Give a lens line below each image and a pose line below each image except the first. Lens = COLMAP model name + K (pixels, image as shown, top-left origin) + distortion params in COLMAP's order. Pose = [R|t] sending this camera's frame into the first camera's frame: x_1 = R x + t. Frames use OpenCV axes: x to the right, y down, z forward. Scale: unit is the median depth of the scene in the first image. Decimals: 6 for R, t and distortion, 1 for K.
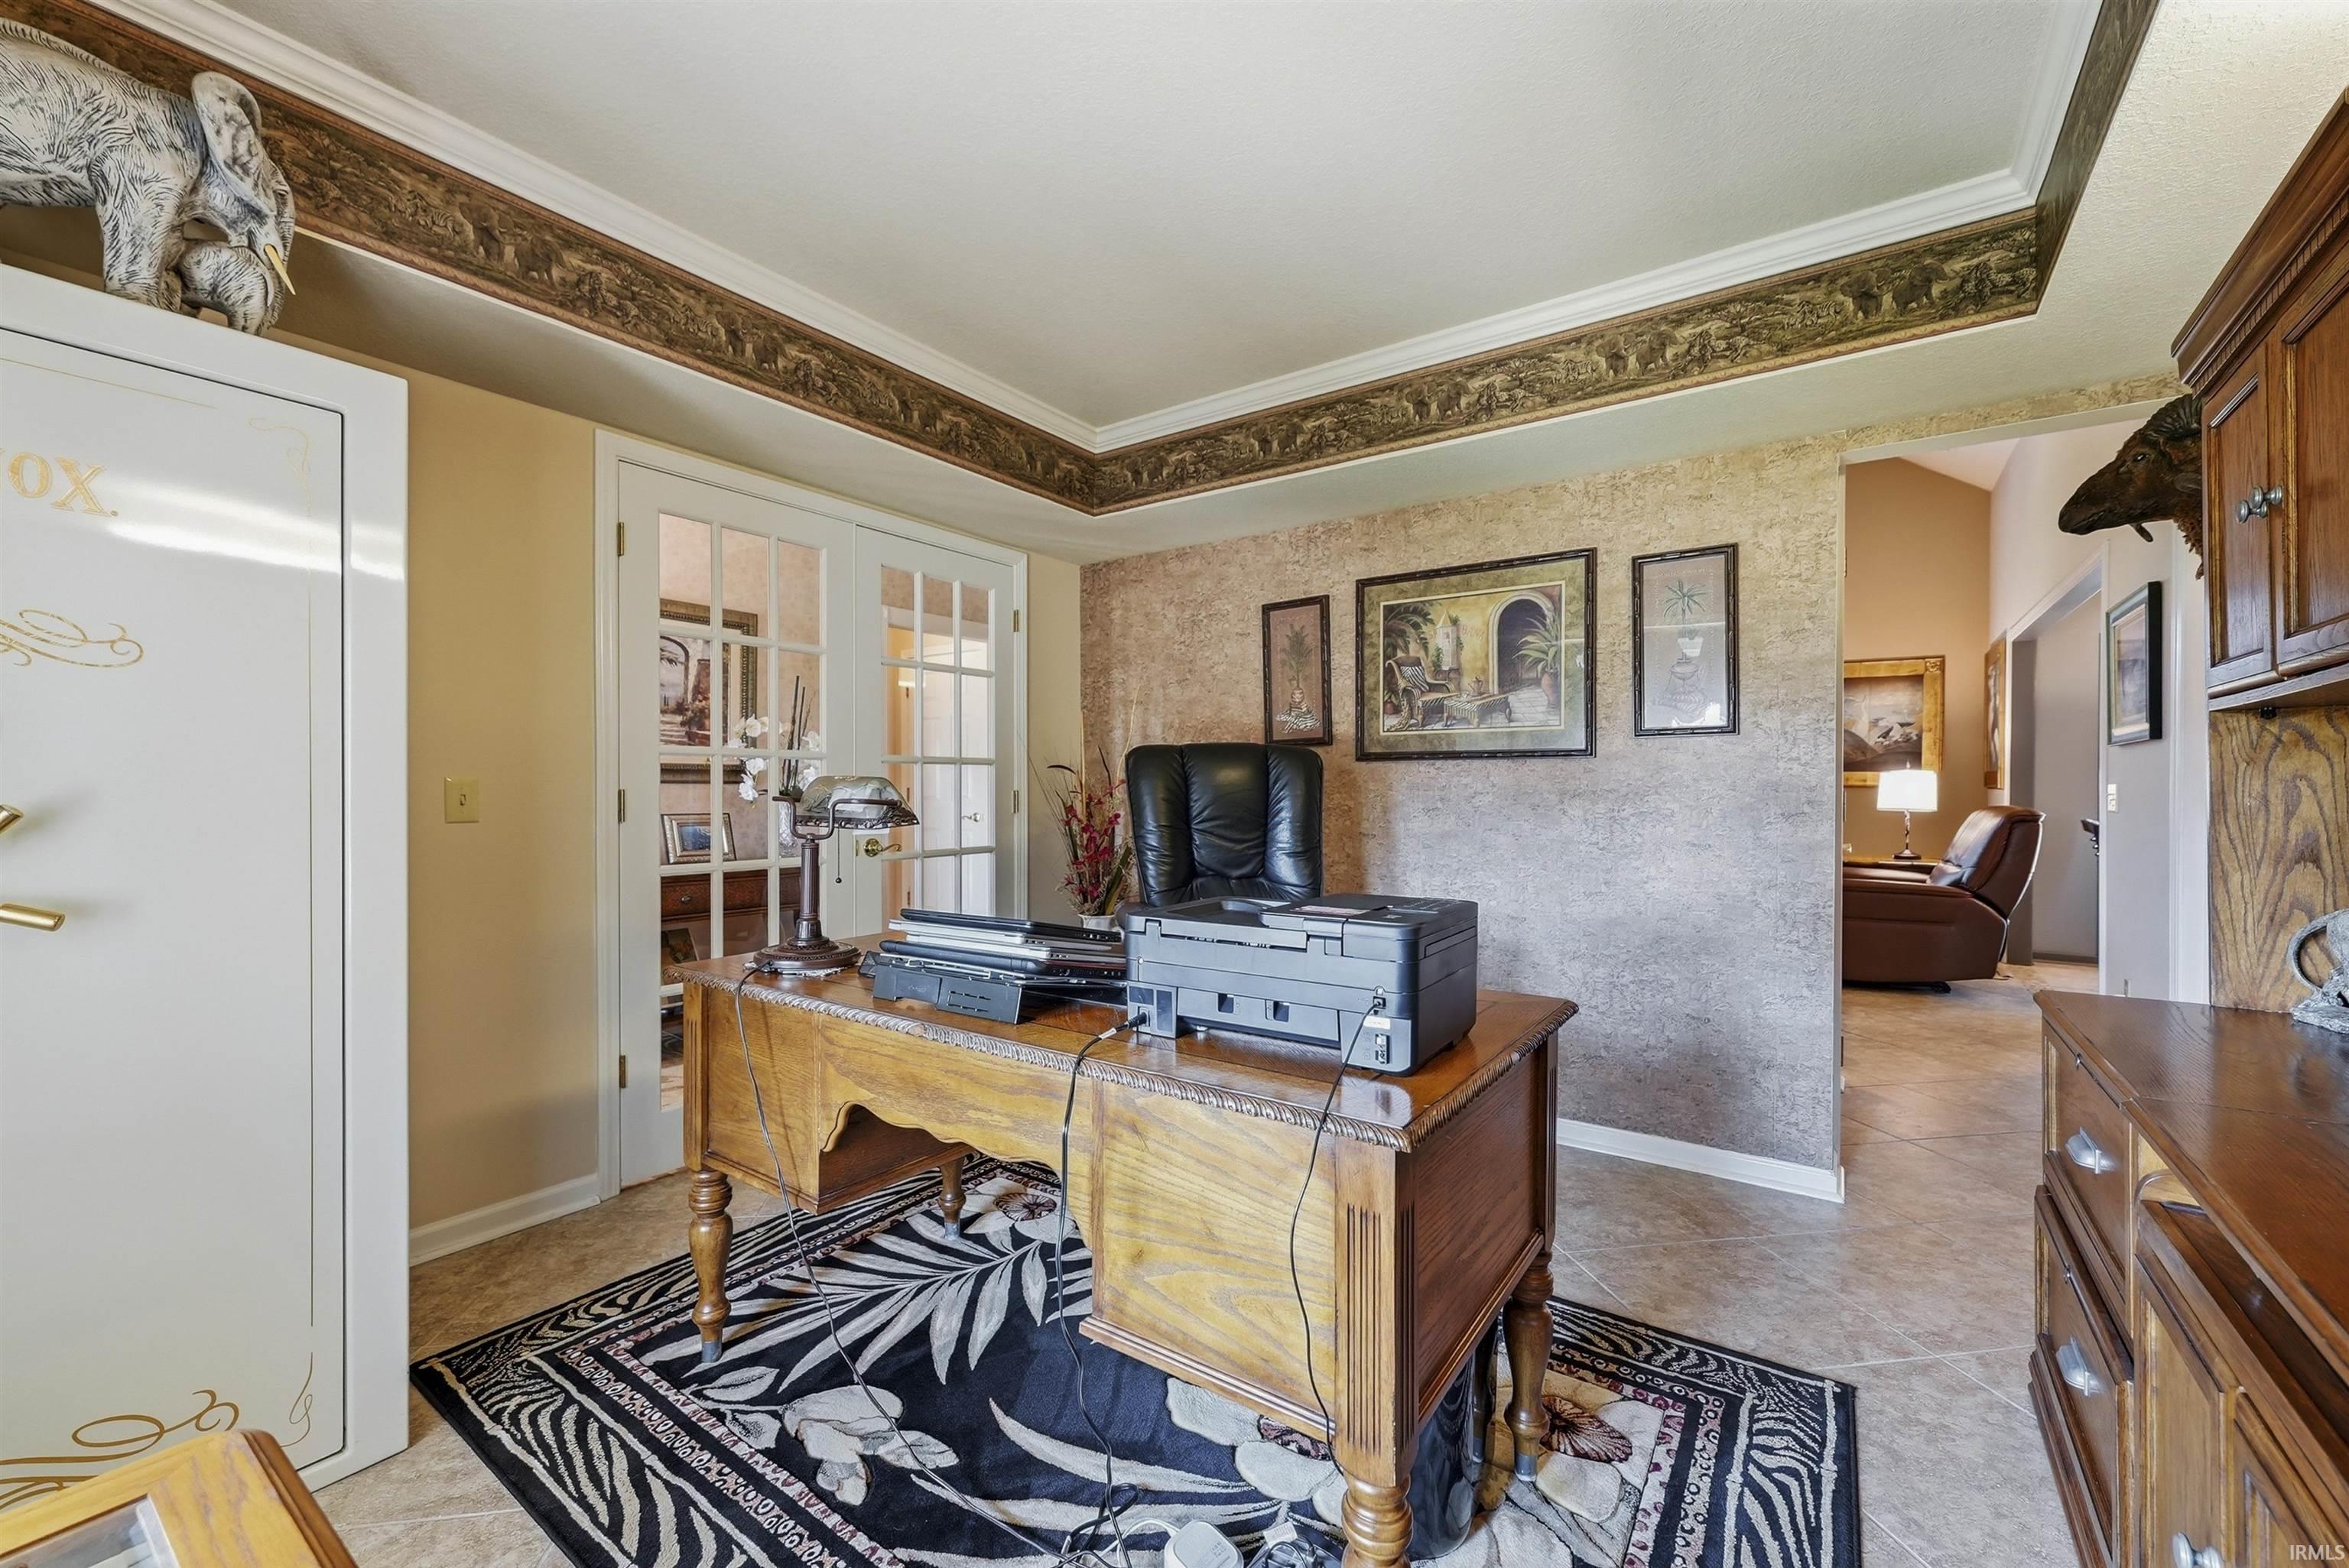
lens RADIAL K [[939.7, 0, 1179.9], [0, 939.7, 791.5], [0, 0, 1]] dist [0.001258, -0.000583]
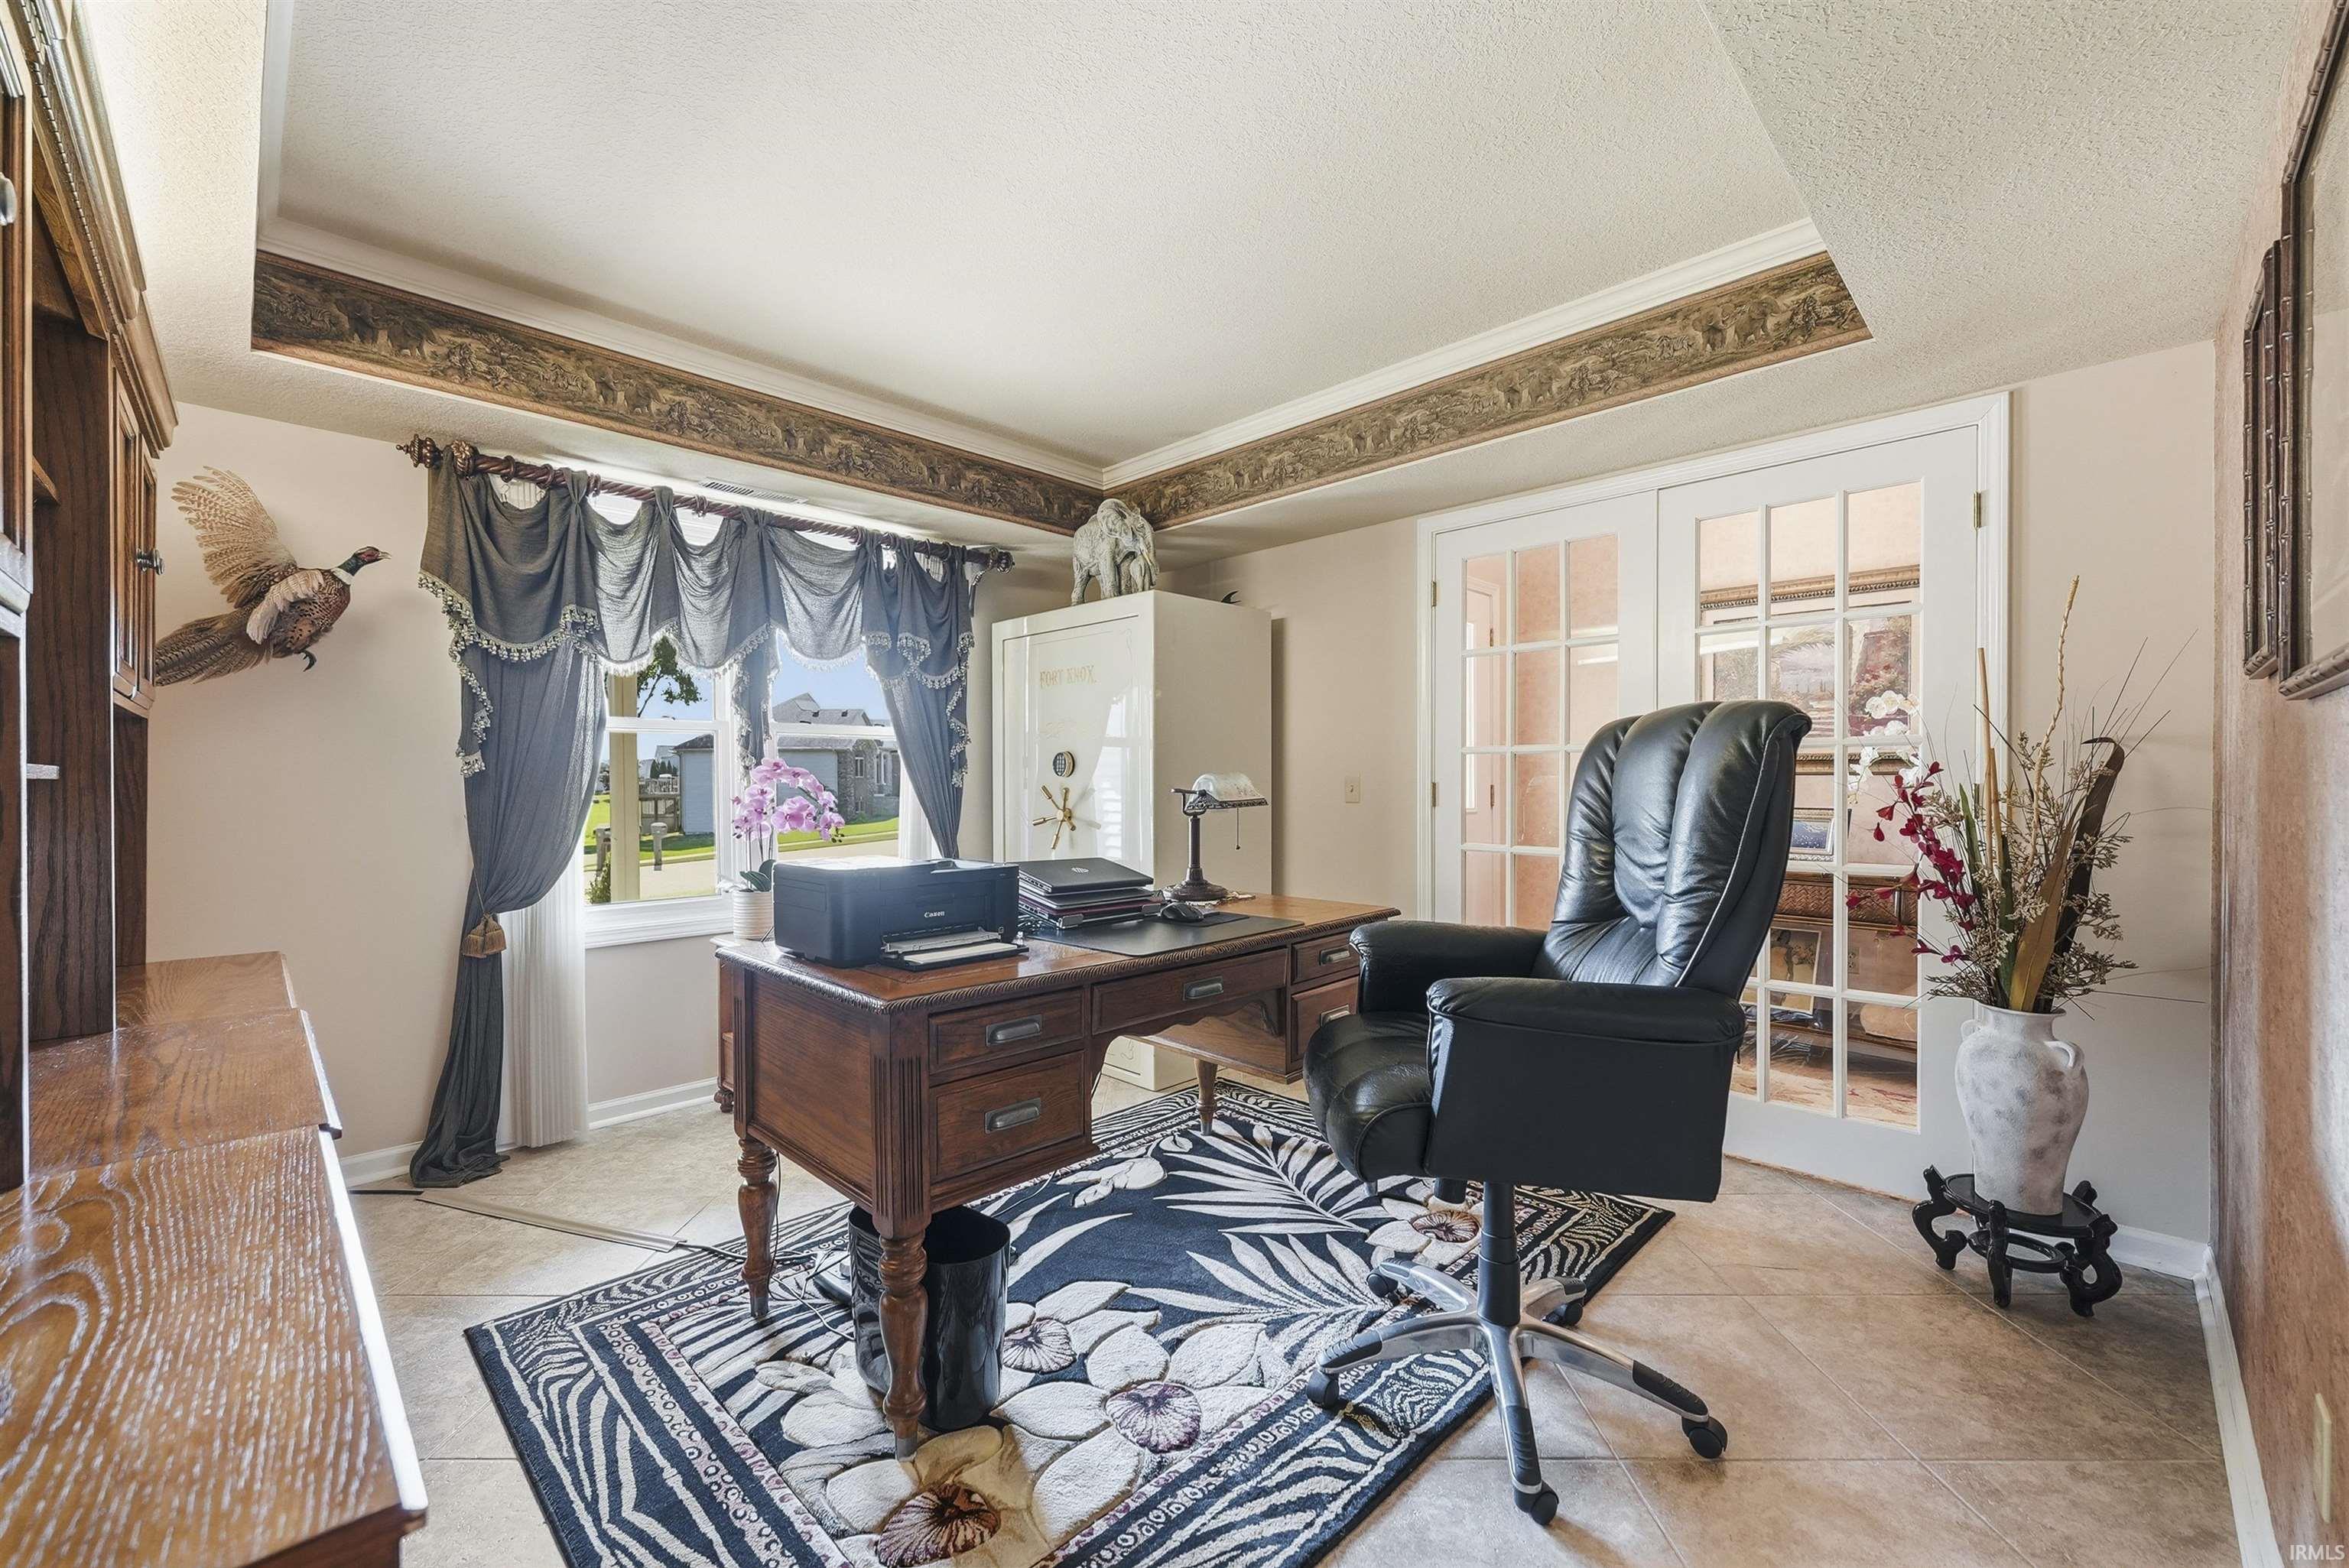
lens RADIAL K [[939.7, 0, 1173.6], [0, 939.7, 792.8], [0, 0, 1]] dist [0.001258, -0.000583]
pose [[-0.172339, 0.009333, -0.984994, 0.874494], [-0.000642, 0.999954, 0.009587, -0.000316], [0.985038, 0.002284, -0.172325, 0.971890]]
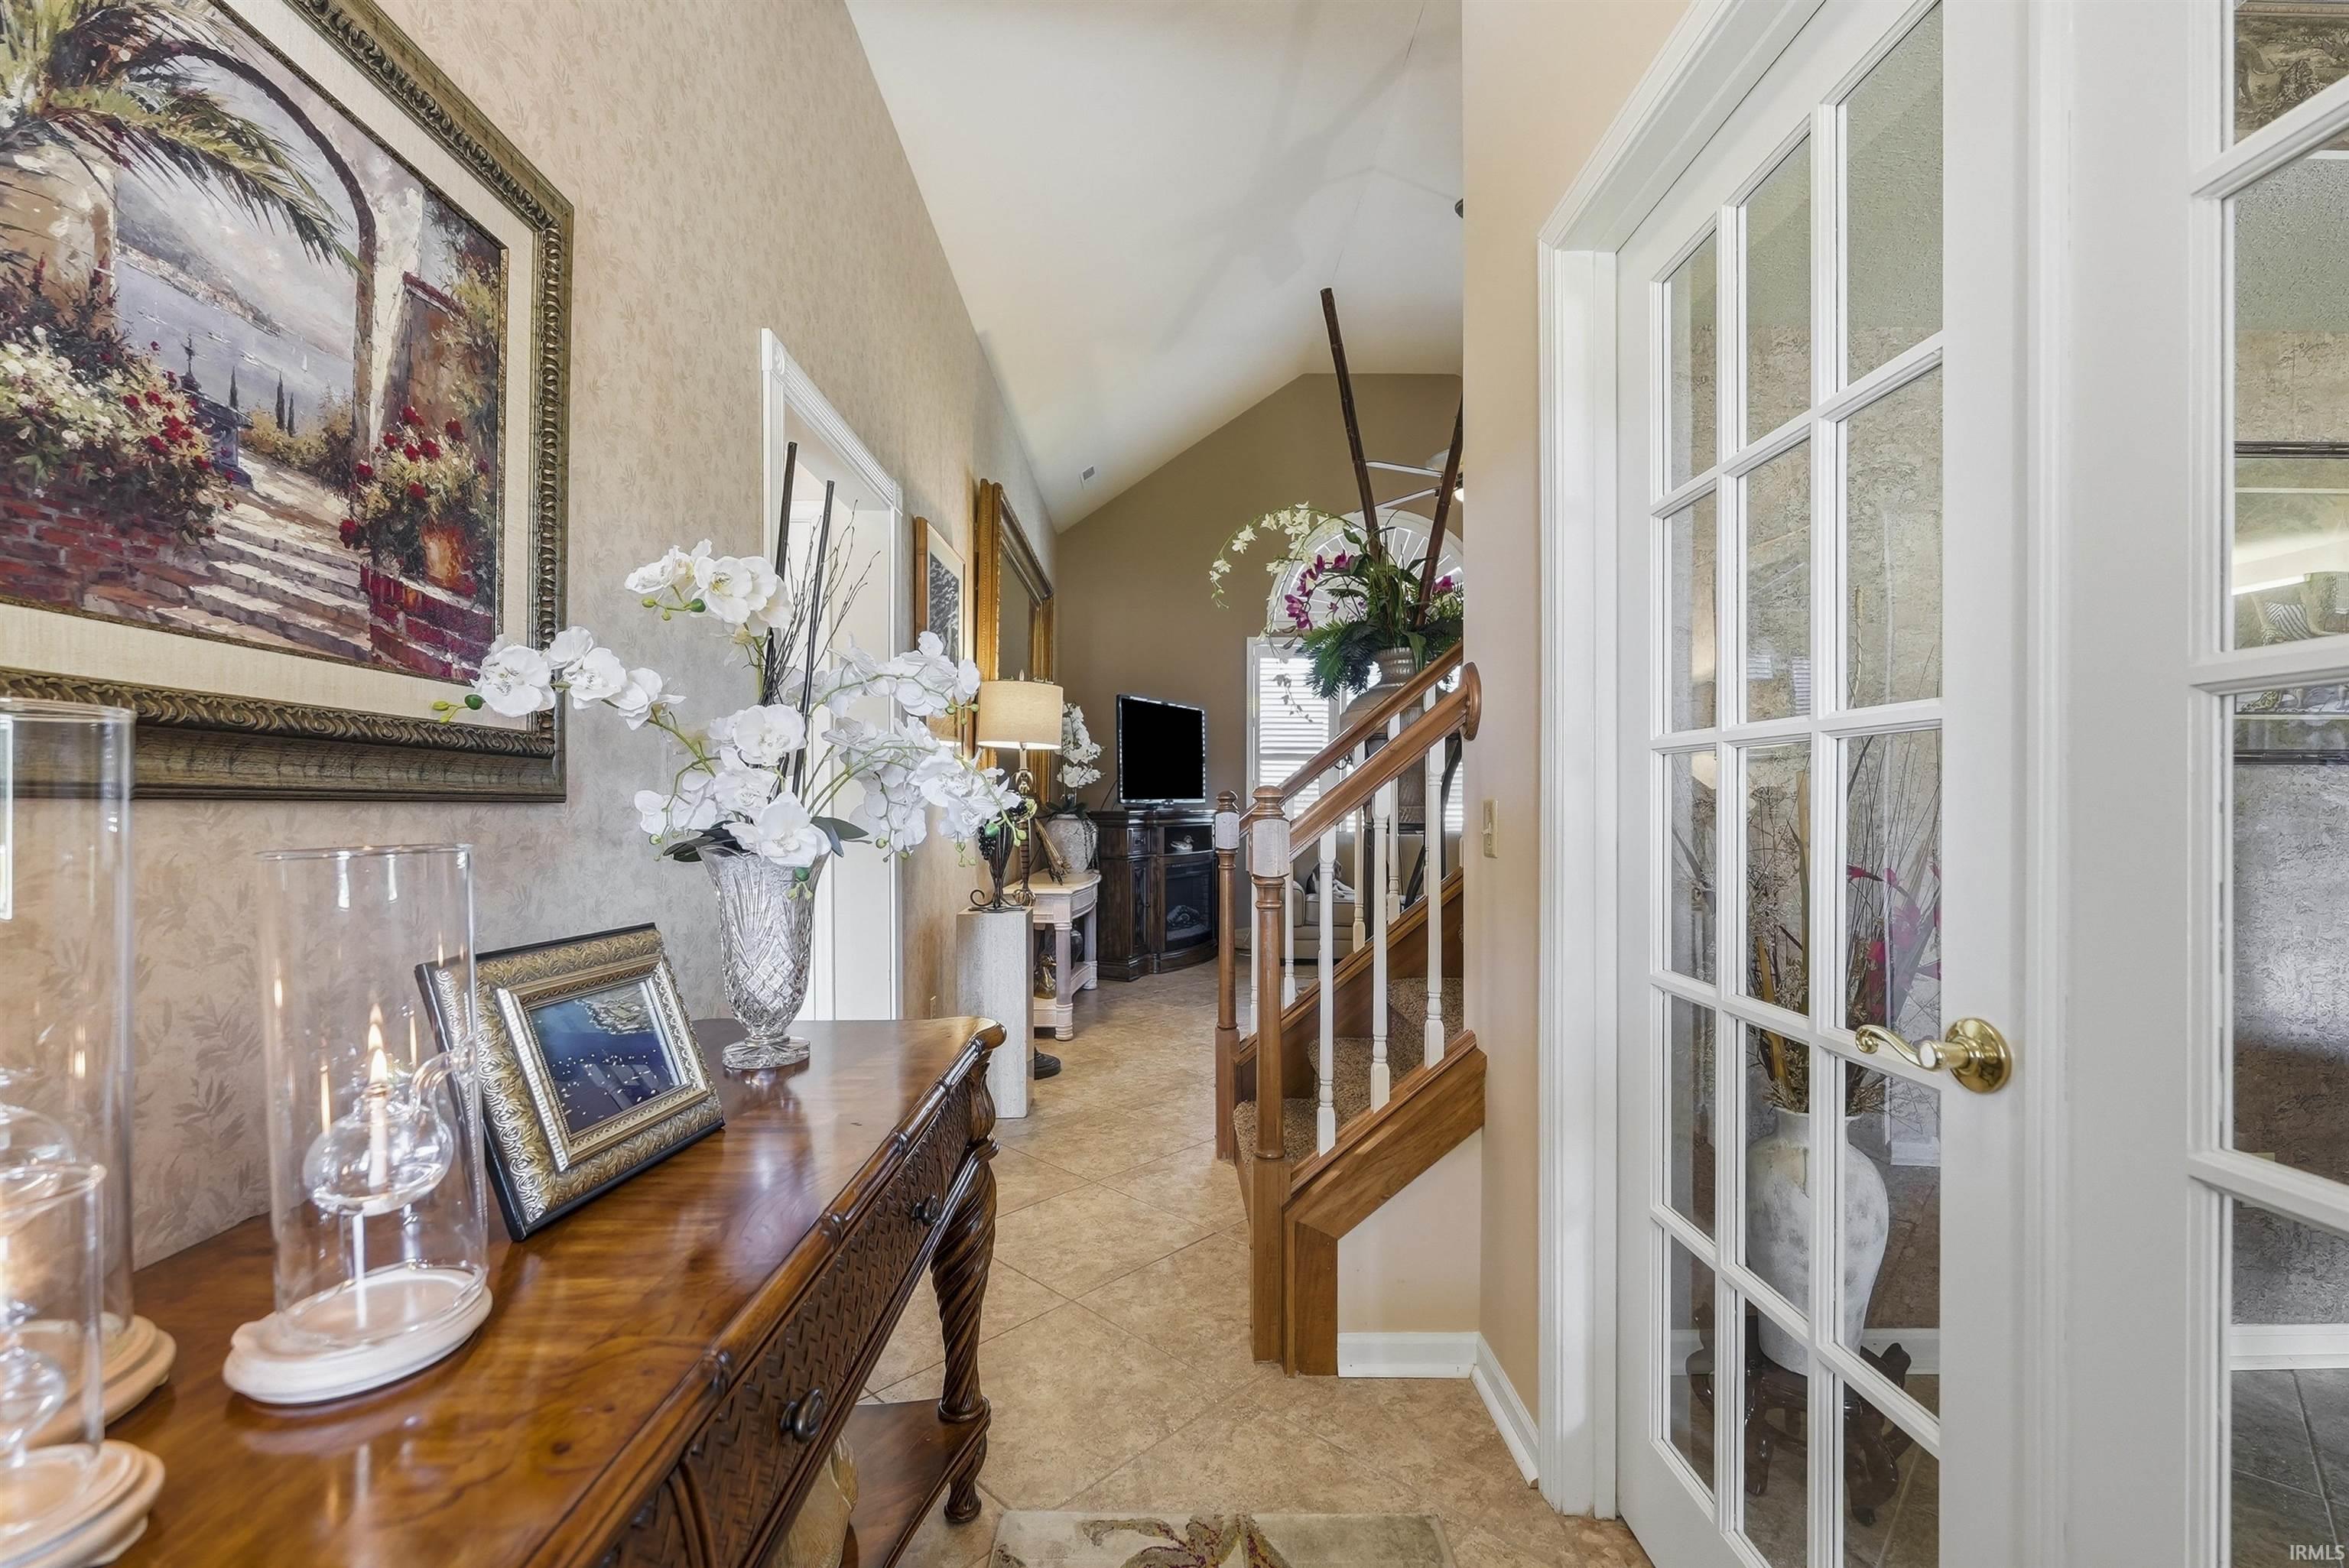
lens RADIAL K [[939.7, 0, 1170.8], [0, 939.7, 795.3], [0, 0, 1]] dist [0.001258, -0.000583]
pose [[0.813049, 0.001327, 0.582194, -0.930389], [-0.000053, 0.999998, -0.002206, -0.017601], [-0.582196, 0.001763, 0.813047, 1.312309]]
